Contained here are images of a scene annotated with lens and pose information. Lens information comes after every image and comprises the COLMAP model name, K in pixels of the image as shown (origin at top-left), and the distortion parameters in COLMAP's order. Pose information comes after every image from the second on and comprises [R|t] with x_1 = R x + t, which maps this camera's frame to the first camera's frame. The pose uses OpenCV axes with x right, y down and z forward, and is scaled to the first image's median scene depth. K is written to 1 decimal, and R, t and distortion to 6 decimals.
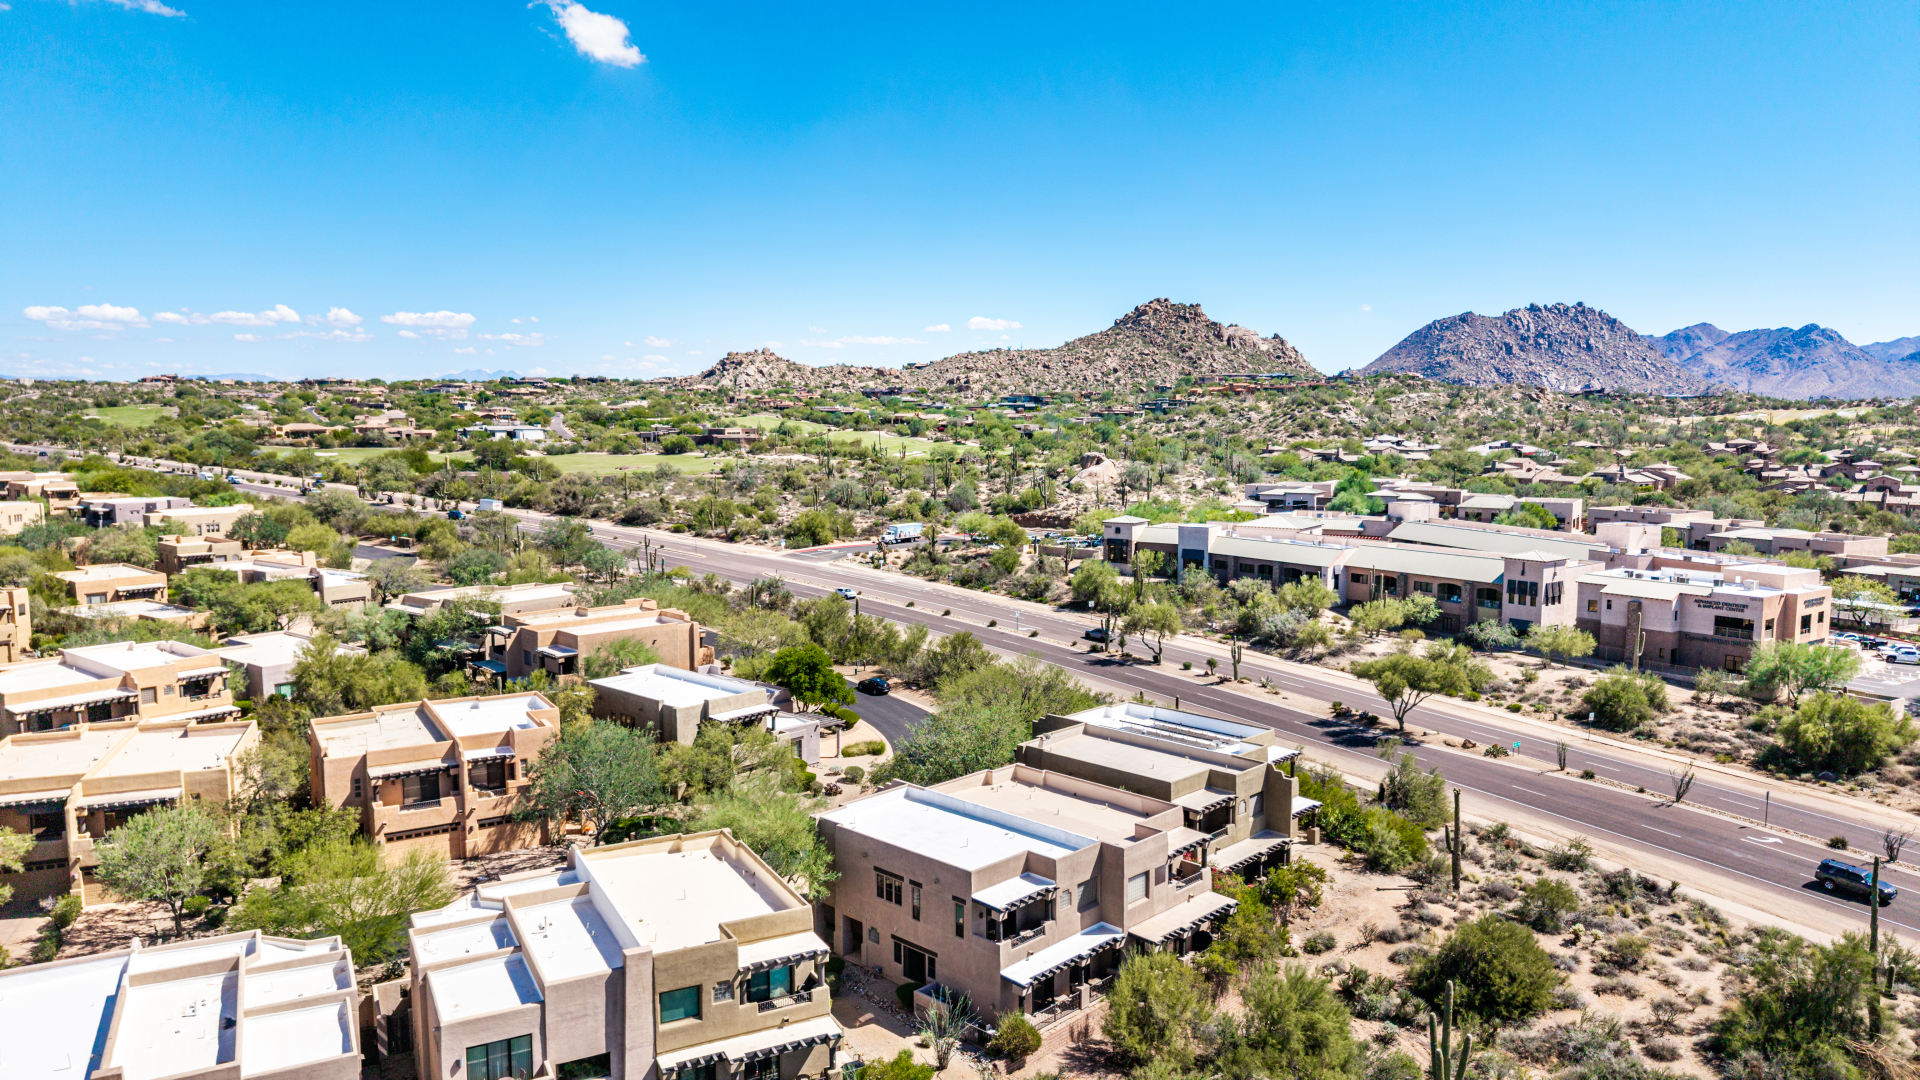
lens RADIAL K [[1283.9, 0, 956.3], [0, 1283.9, 537.9], [0, 0, 1]] dist [0.031578, -0.028191]
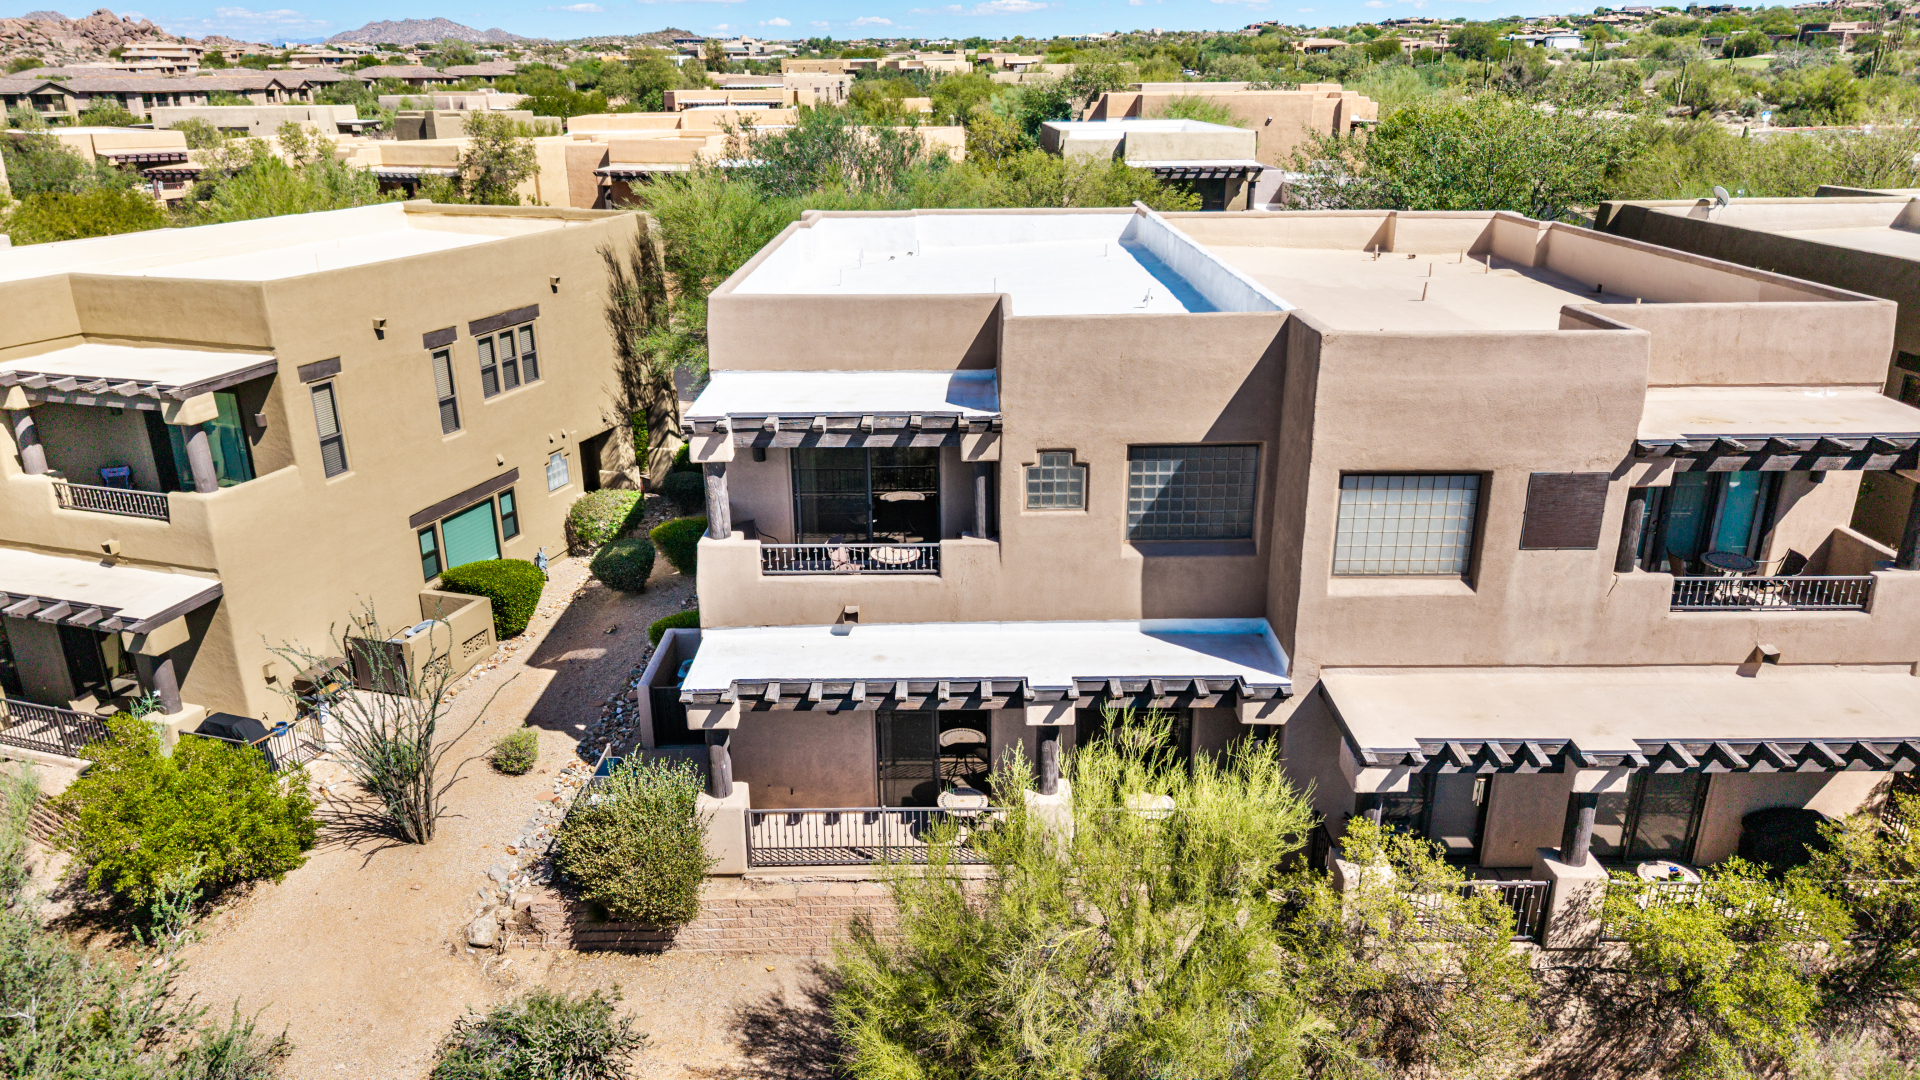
lens RADIAL K [[1283.9, 0, 956.3], [0, 1283.9, 537.9], [0, 0, 1]] dist [0.031578, -0.028191]
pose [[0.698612, 0.237778, -0.674835, 0.104806], [-0.068967, 0.961152, 0.267264, 0.092061], [0.712169, -0.140173, 0.687871, 0.331147]]
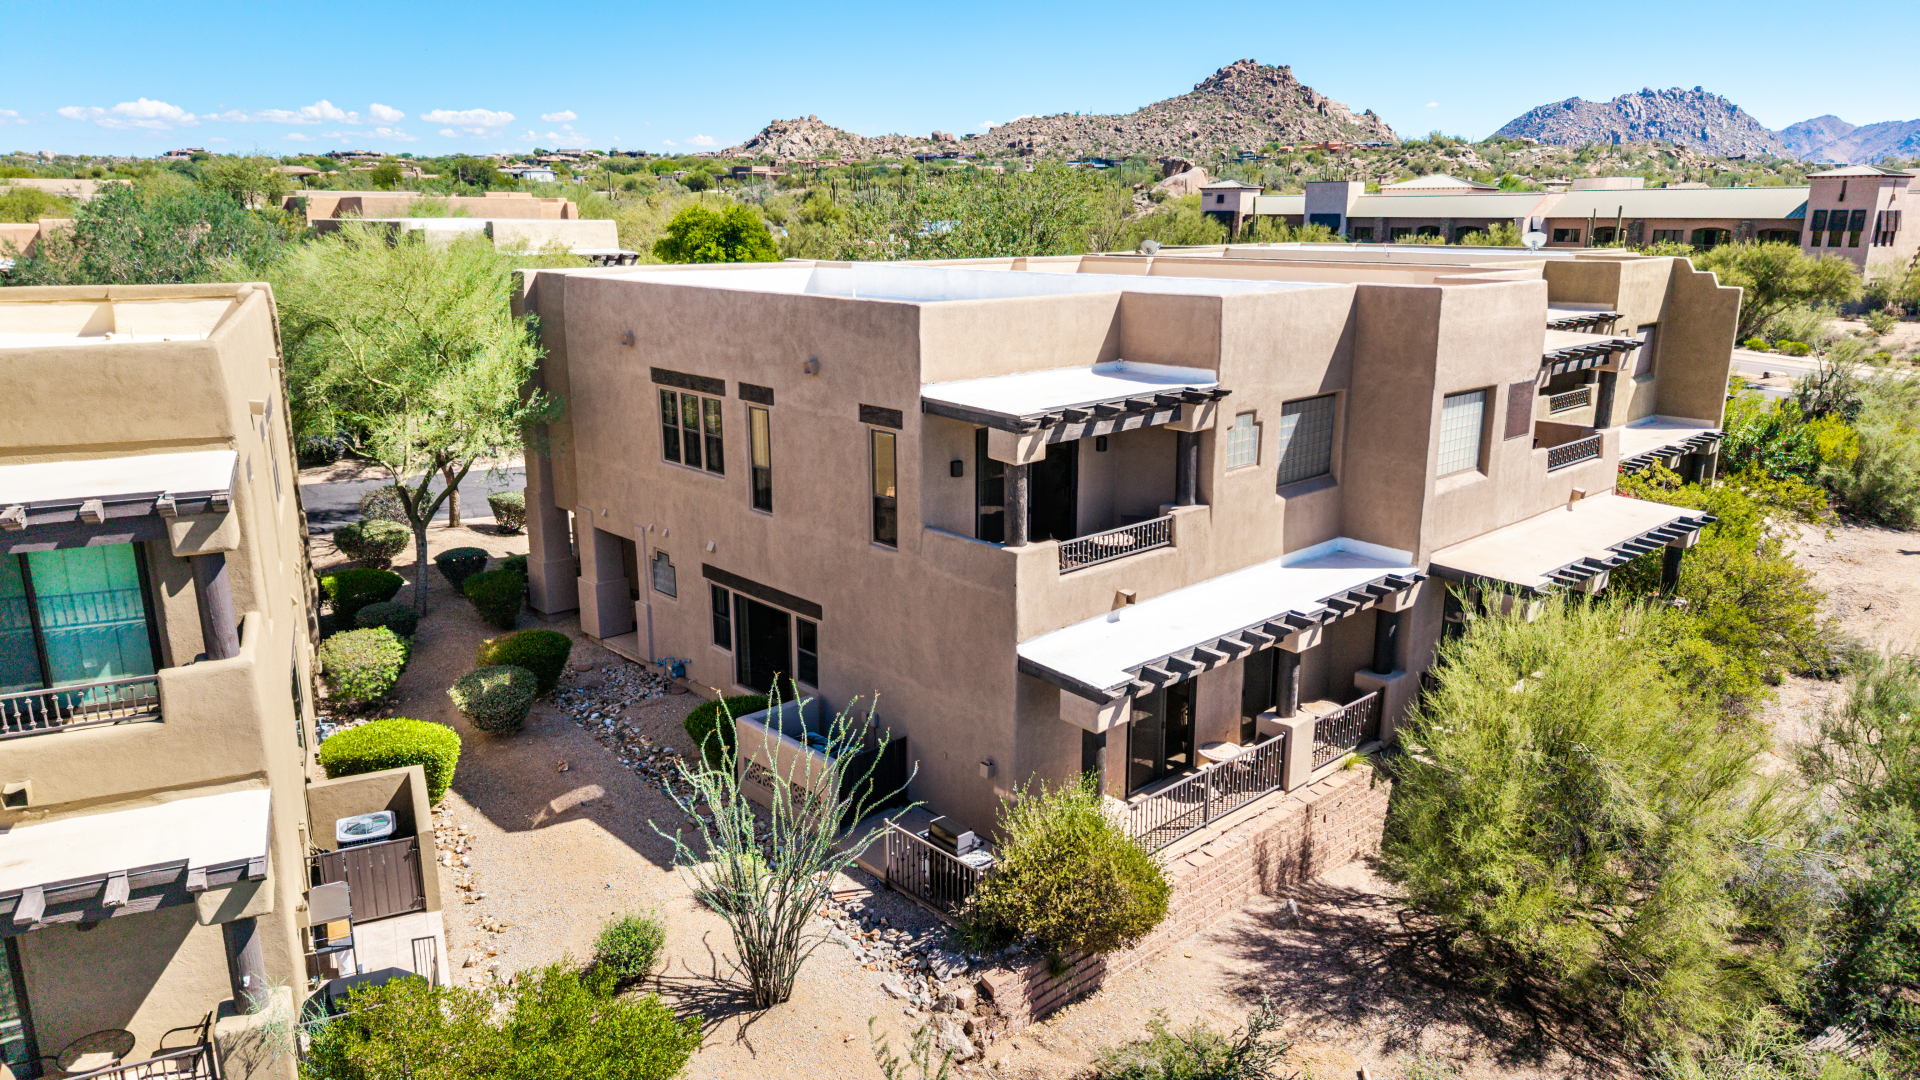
lens RADIAL K [[1283.9, 0, 956.3], [0, 1283.9, 537.9], [0, 0, 1]] dist [0.031578, -0.028191]
pose [[0.998820, 0.013442, -0.046660, 0.013253], [-0.006497, 0.989276, 0.145914, 0.107578], [0.048121, -0.145439, 0.988196, 0.288063]]
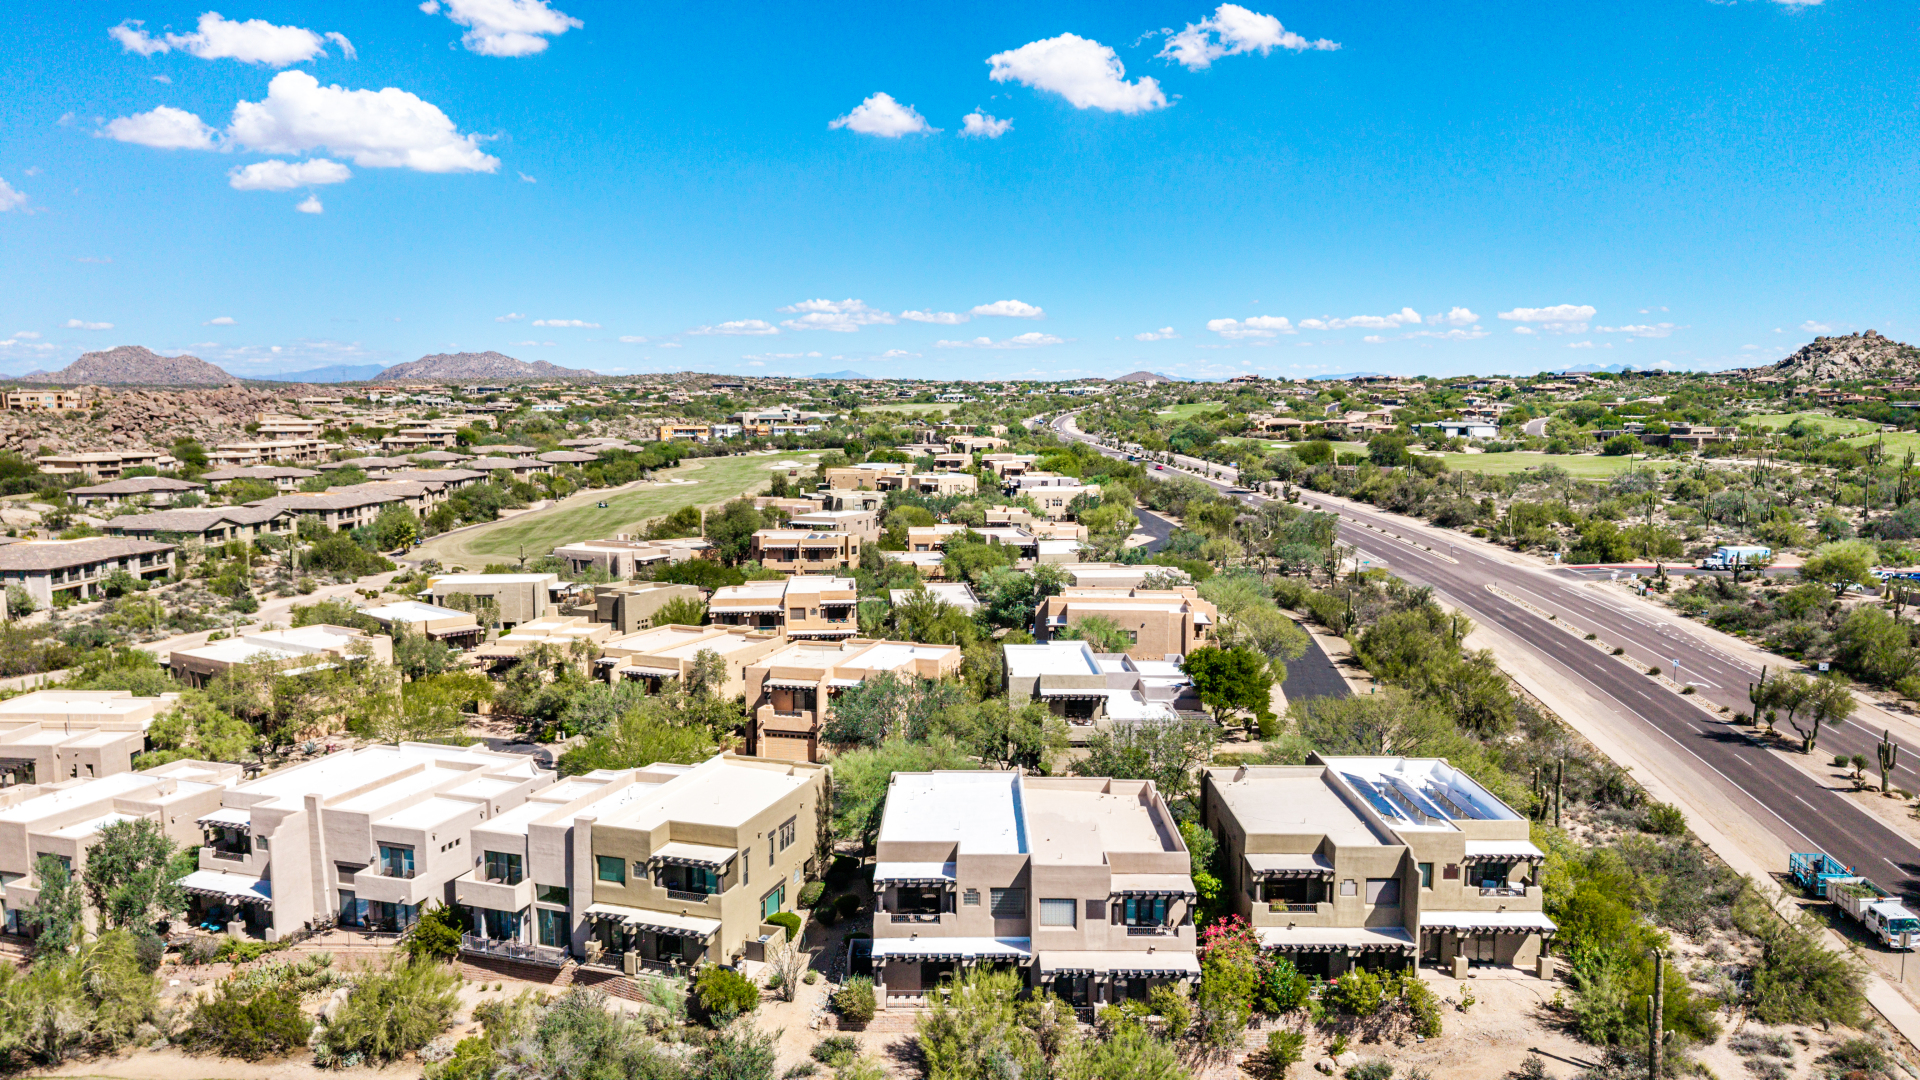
lens RADIAL K [[1283.9, 0, 956.3], [0, 1283.9, 537.9], [0, 0, 1]] dist [0.031578, -0.028191]
pose [[0.691253, 0.076914, -0.718508, 0.318420], [-0.074805, 0.996594, 0.034715, -0.012160], [0.718730, 0.029751, 0.694652, 0.121417]]
